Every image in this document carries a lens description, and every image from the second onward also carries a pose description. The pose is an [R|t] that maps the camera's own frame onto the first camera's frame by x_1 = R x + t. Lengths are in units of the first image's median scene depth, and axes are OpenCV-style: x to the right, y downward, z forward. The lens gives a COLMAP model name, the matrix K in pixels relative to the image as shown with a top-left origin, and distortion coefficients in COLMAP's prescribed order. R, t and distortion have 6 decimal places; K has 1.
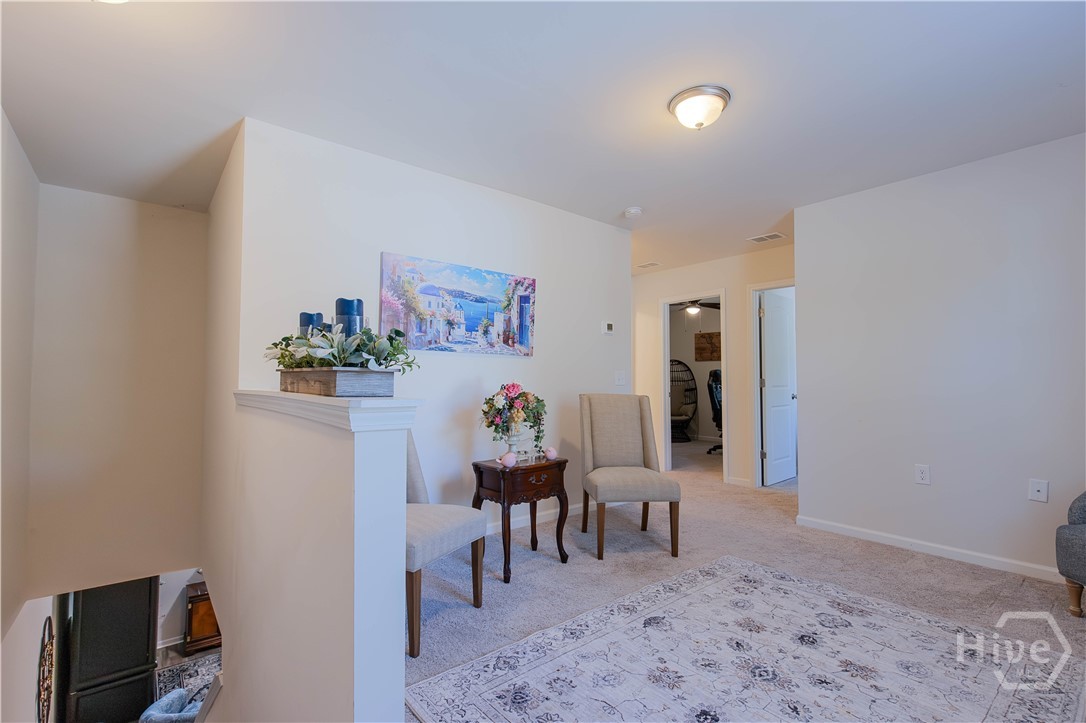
lens RADIAL K [[496.3, 0, 542.2], [0, 496.3, 362.1], [0, 0, 1]] dist [0.005437, -0.001065]
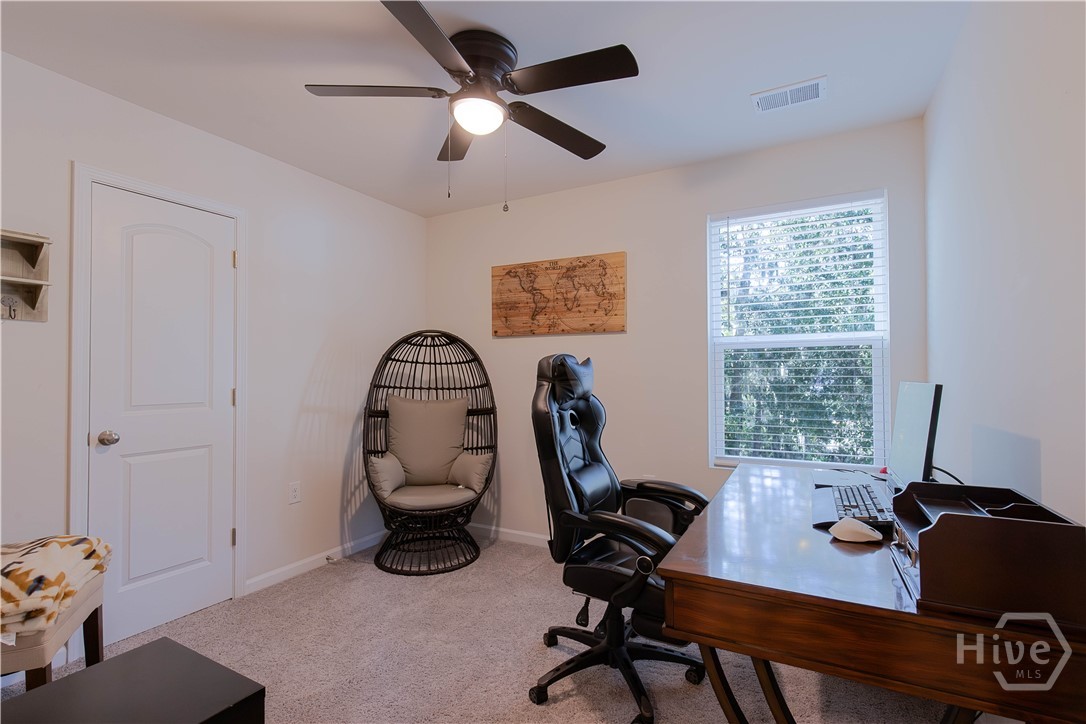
lens RADIAL K [[496.3, 0, 543.2], [0, 496.3, 366.3], [0, 0, 1]] dist [0.005437, -0.001065]
pose [[0.926355, -0.001237, 0.376649, 0.203973], [-0.004868, 0.999872, 0.015256, 0.015019], [-0.376620, -0.015966, 0.926230, 0.641789]]
